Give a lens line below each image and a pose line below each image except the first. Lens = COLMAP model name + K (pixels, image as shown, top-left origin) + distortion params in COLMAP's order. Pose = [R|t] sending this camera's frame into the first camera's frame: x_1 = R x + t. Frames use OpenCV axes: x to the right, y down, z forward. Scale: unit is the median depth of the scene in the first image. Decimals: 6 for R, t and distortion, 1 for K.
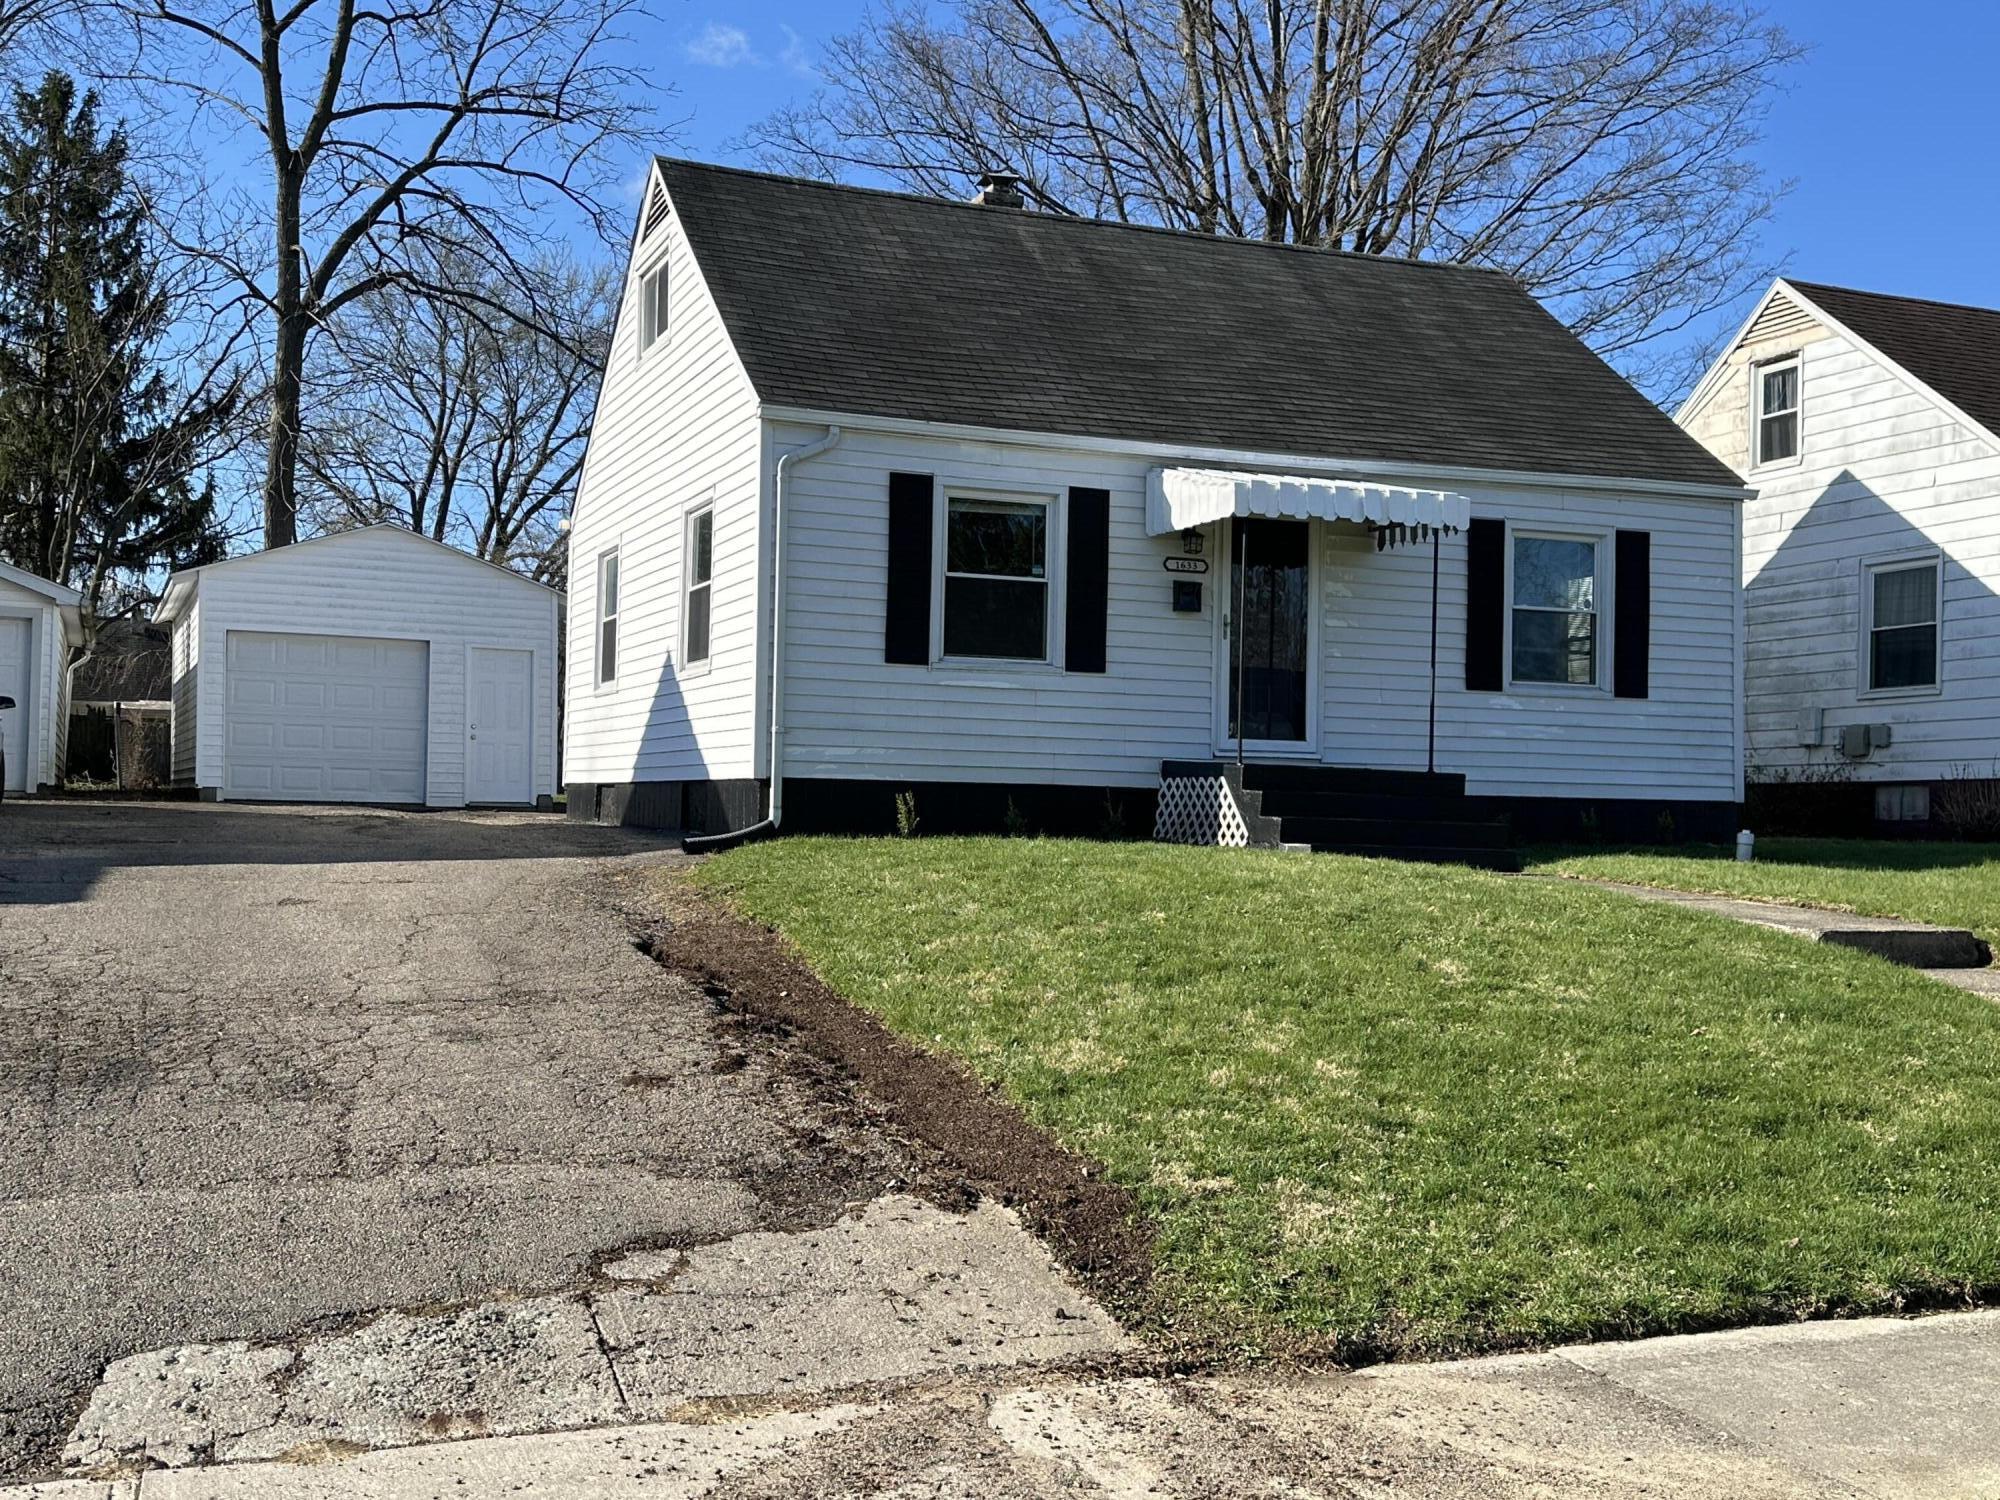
lens RADIAL K [[2152.2, 0, 1000.0], [0, 2152.2, 750.0], [0, 0, 1]] dist [0.041006, 0.034207]
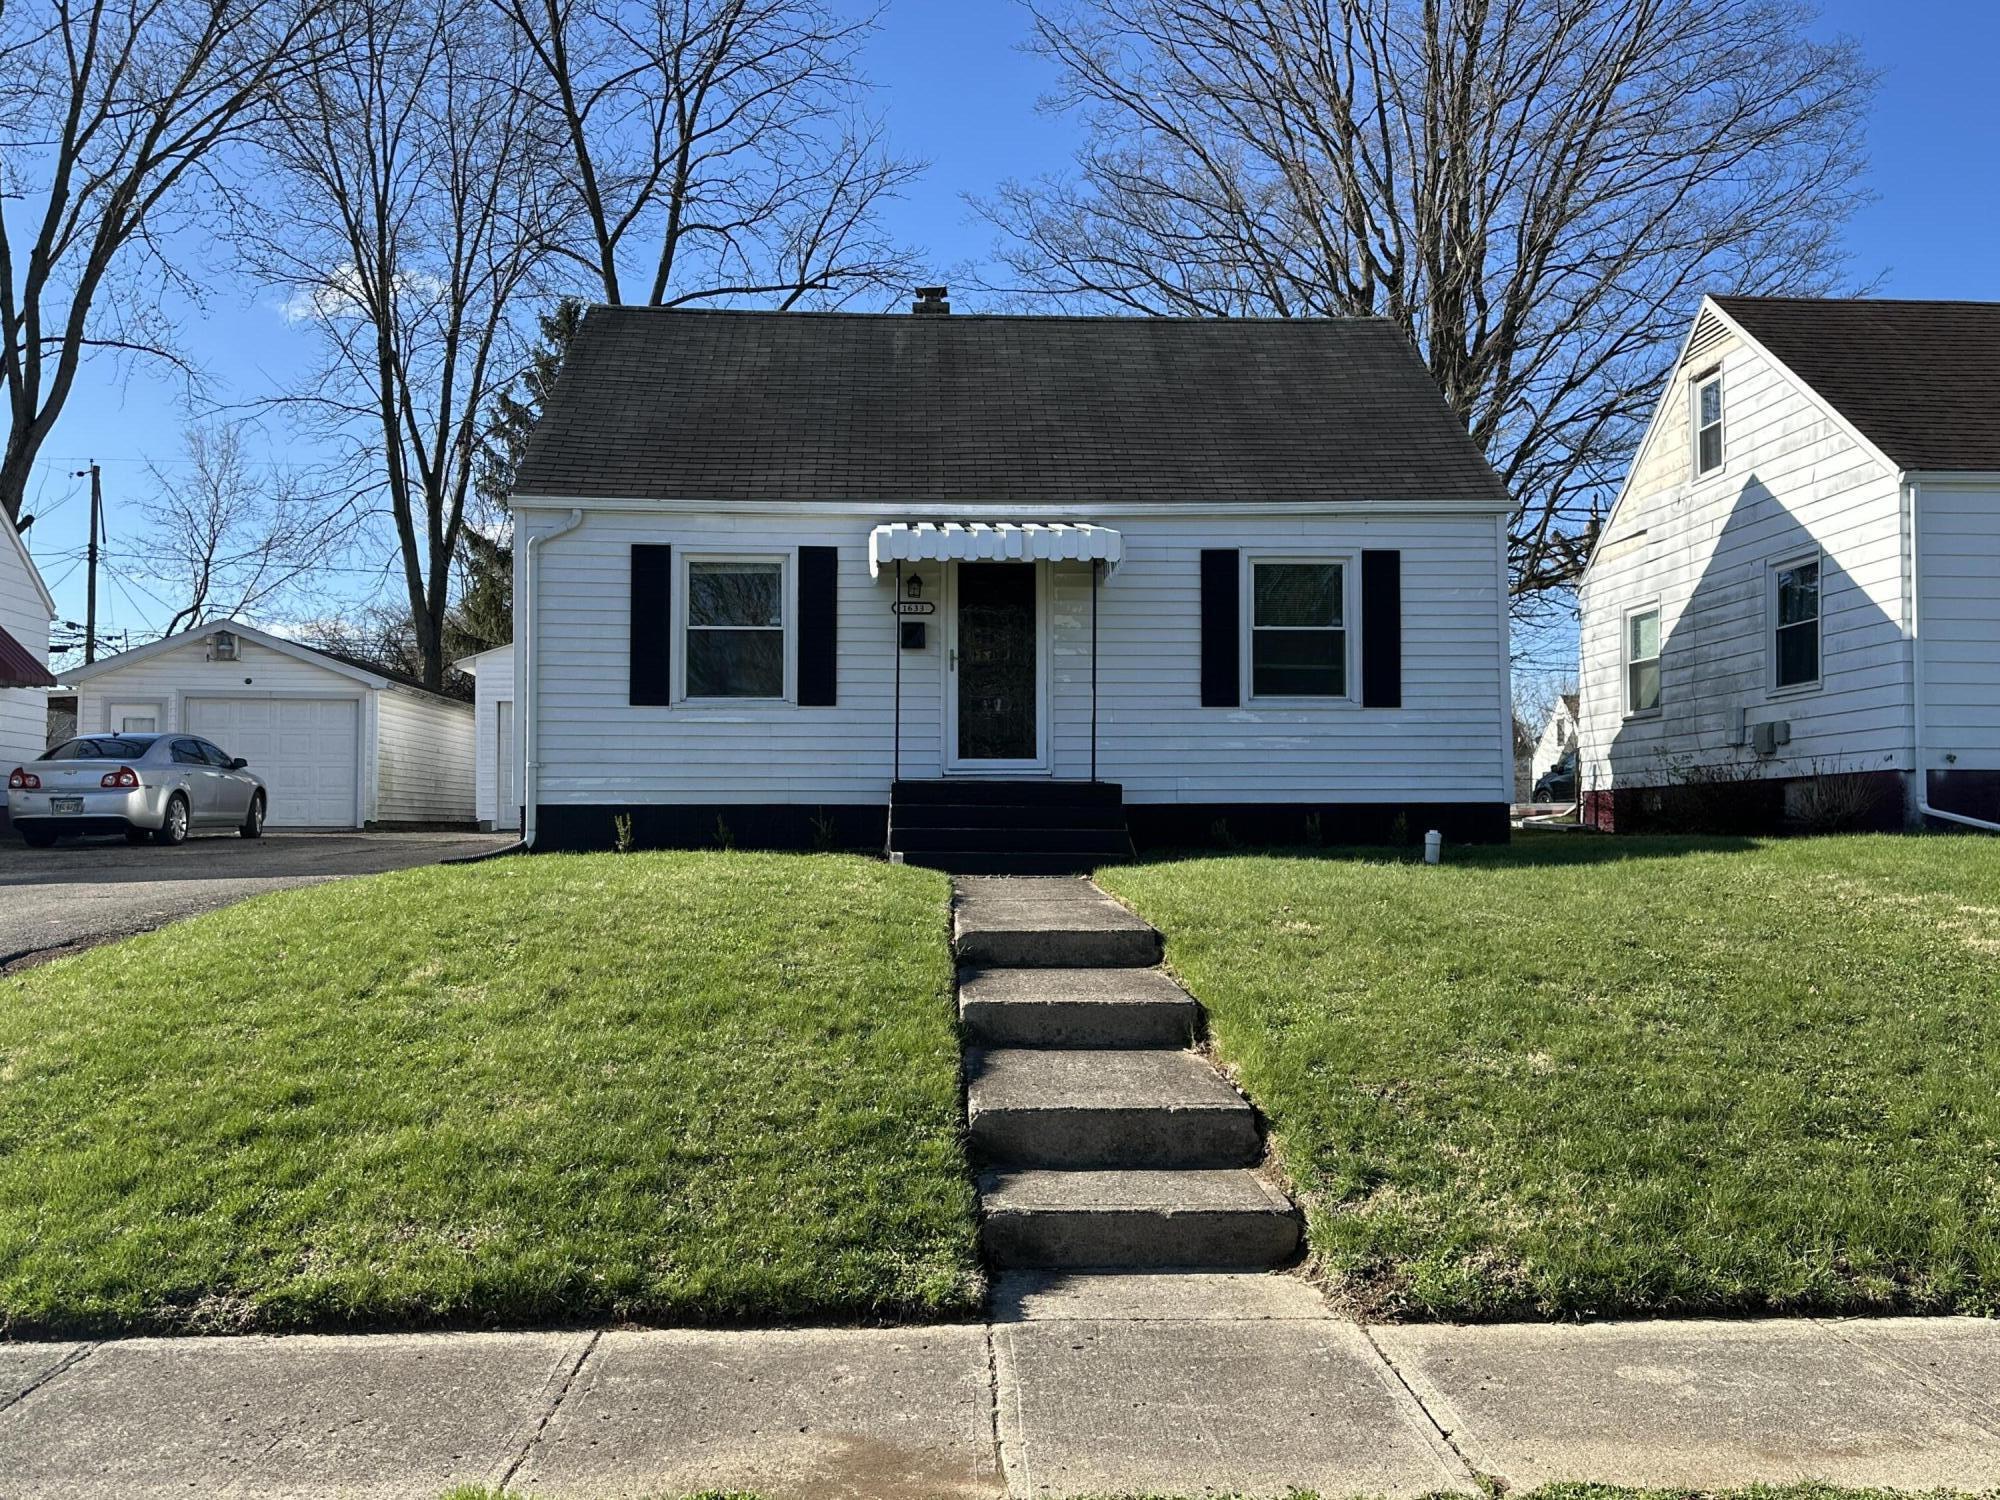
lens RADIAL K [[1710.3, 0, 1000.0], [0, 1710.3, 750.0], [0, 0, 1]] dist [0.101211, -0.006988]
pose [[0.953656, -0.036799, -0.298640, 0.378546], [0.031375, 0.999244, -0.022936, 0.010840], [0.299258, 0.012504, 0.954090, 0.143138]]
